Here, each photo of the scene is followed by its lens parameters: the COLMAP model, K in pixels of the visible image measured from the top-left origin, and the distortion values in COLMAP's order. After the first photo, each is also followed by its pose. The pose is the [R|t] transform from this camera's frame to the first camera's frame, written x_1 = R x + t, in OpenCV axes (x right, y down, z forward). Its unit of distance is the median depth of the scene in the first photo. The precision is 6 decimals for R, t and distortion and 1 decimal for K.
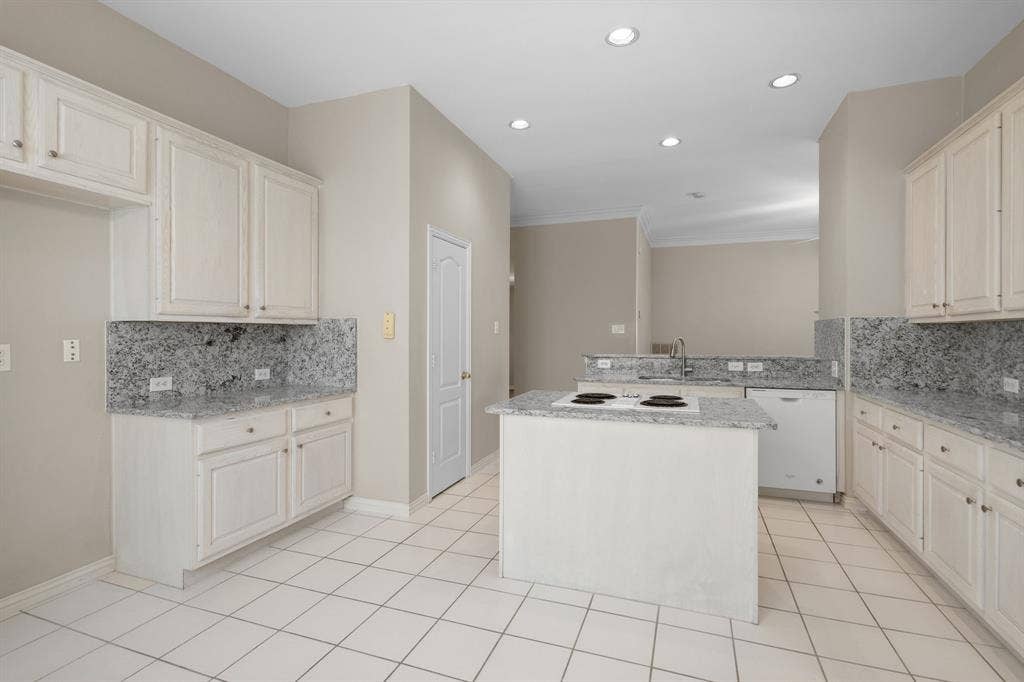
lens RADIAL K [[481.3, 0, 516.4], [0, 481.3, 338.0], [0, 0, 1]] dist [-0.000656, 0.000223]
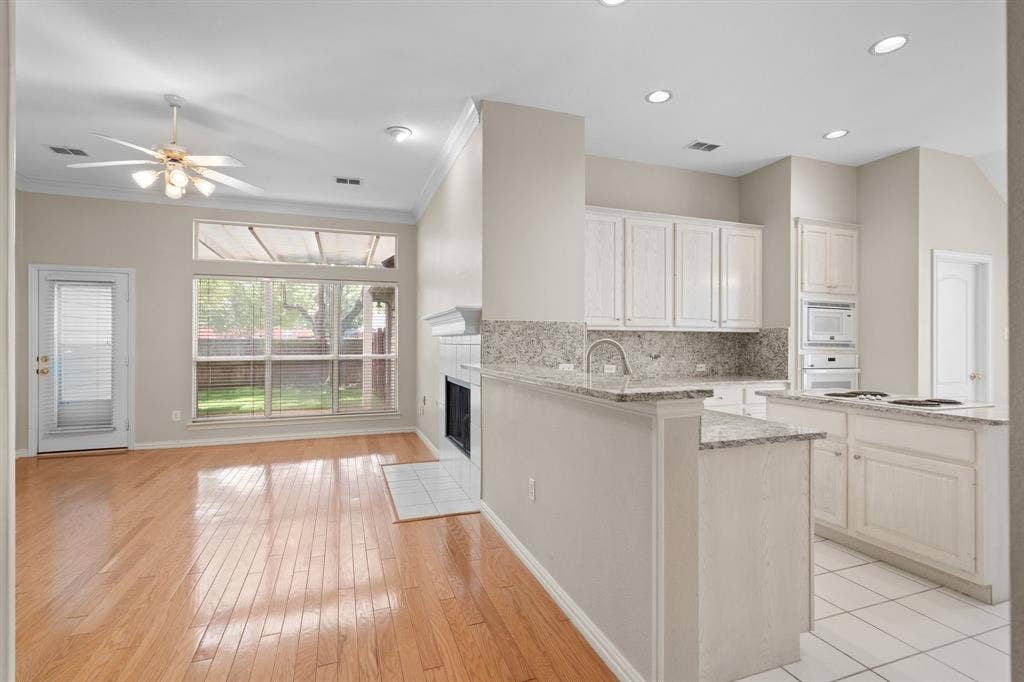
lens RADIAL K [[481.3, 0, 511.1], [0, 481.3, 340.1], [0, 0, 1]] dist [-0.000656, 0.000223]
pose [[-0.636877, 0.001060, 0.770965, -0.044265], [0.001391, 0.999999, -0.000226, -0.002150], [-0.770964, 0.000928, -0.636878, 1.828390]]
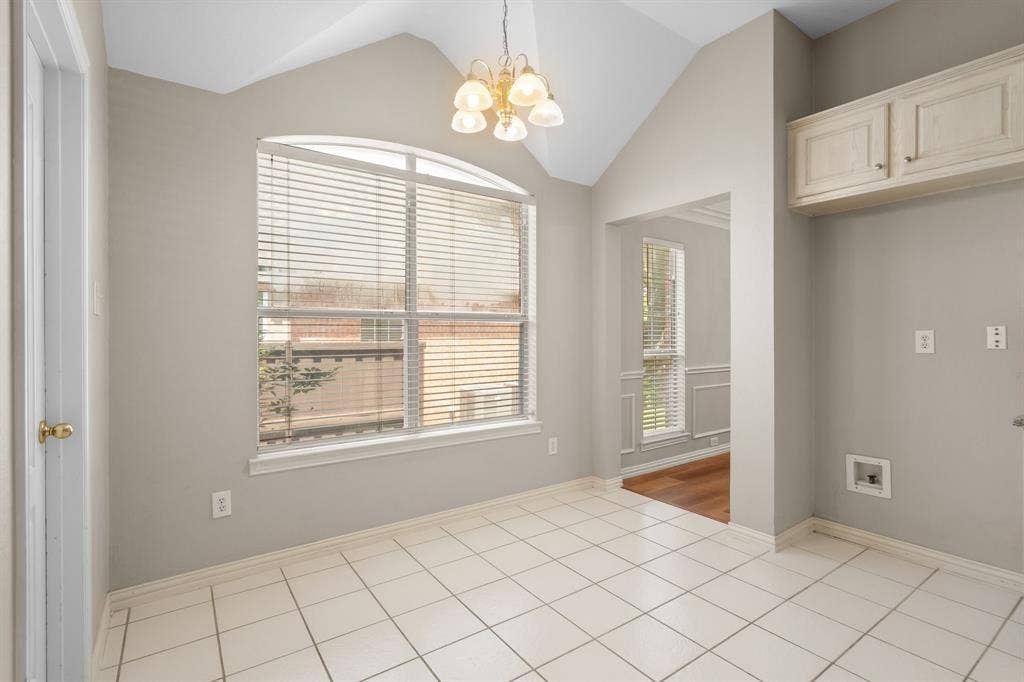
lens RADIAL K [[481.3, 0, 512.0], [0, 481.3, 335.8], [0, 0, 1]] dist [-0.000656, 0.000223]
pose [[-0.564884, 0.001539, -0.825169, 0.287389], [-0.005108, 0.999973, 0.005361, 0.015897], [0.825155, 0.007243, -0.564861, 0.519216]]
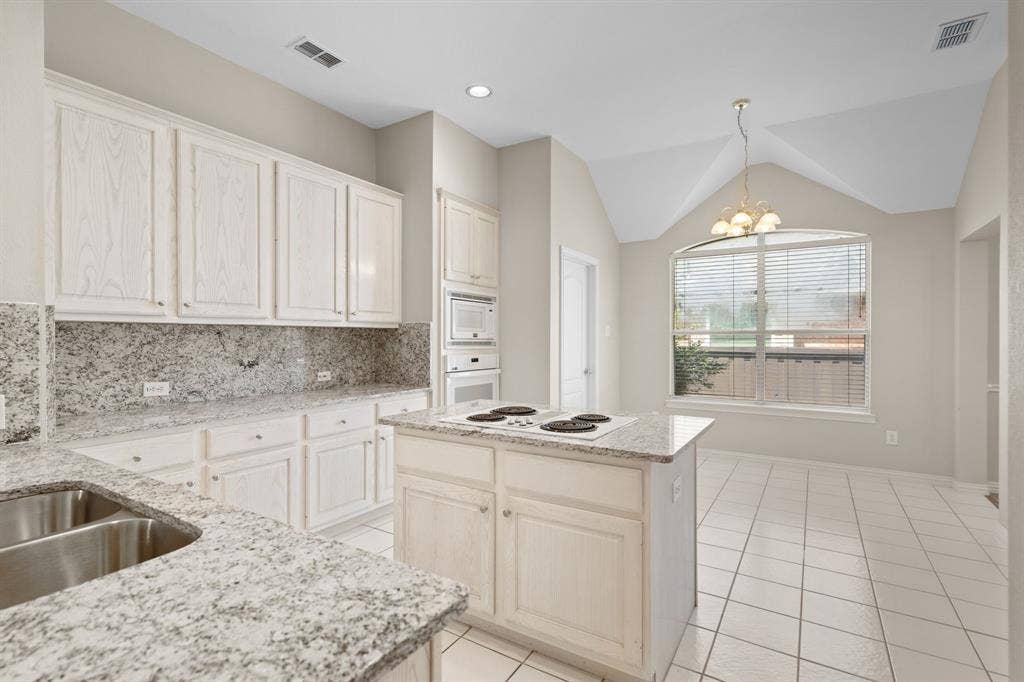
lens RADIAL K [[481.3, 0, 513.6], [0, 481.3, 339.0], [0, 0, 1]] dist [-0.000656, 0.000223]
pose [[-0.977986, -0.001984, 0.208660, 0.084499], [0.000351, 0.999938, 0.011150, -0.011563], [-0.208669, 0.010978, -0.977925, 1.409599]]
